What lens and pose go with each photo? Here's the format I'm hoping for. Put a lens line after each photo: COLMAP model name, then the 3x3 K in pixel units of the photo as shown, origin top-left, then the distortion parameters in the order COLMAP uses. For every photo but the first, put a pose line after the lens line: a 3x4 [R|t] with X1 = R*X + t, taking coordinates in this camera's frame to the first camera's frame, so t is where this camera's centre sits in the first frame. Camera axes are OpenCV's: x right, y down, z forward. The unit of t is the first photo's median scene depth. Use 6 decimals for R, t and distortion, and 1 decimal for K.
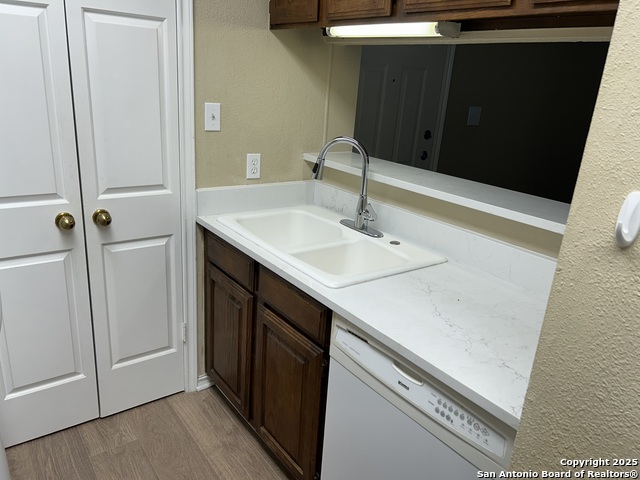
lens RADIAL K [[483.2, 0, 320.5], [0, 483.2, 238.2], [0, 0, 1]] dist [-0.000580, -0.005355]
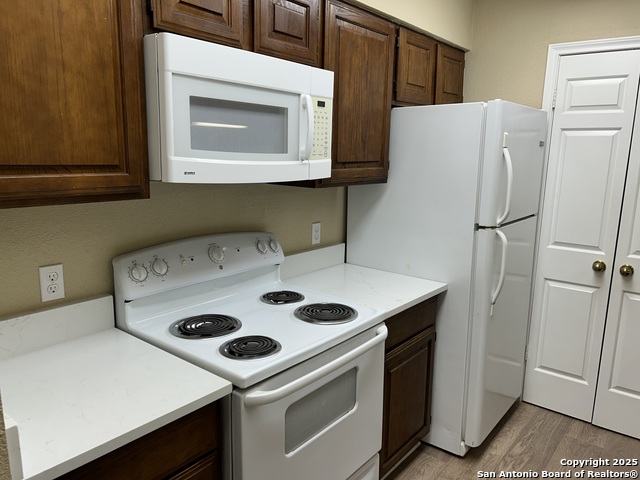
lens RADIAL K [[483.2, 0, 320.0], [0, 483.2, 240.8], [0, 0, 1]] dist [-0.000580, -0.005355]
pose [[0.251242, 0.112494, -0.961365, 0.626566], [-0.310446, 0.950116, 0.030046, 0.103970], [0.916788, 0.290903, 0.273632, -0.187641]]
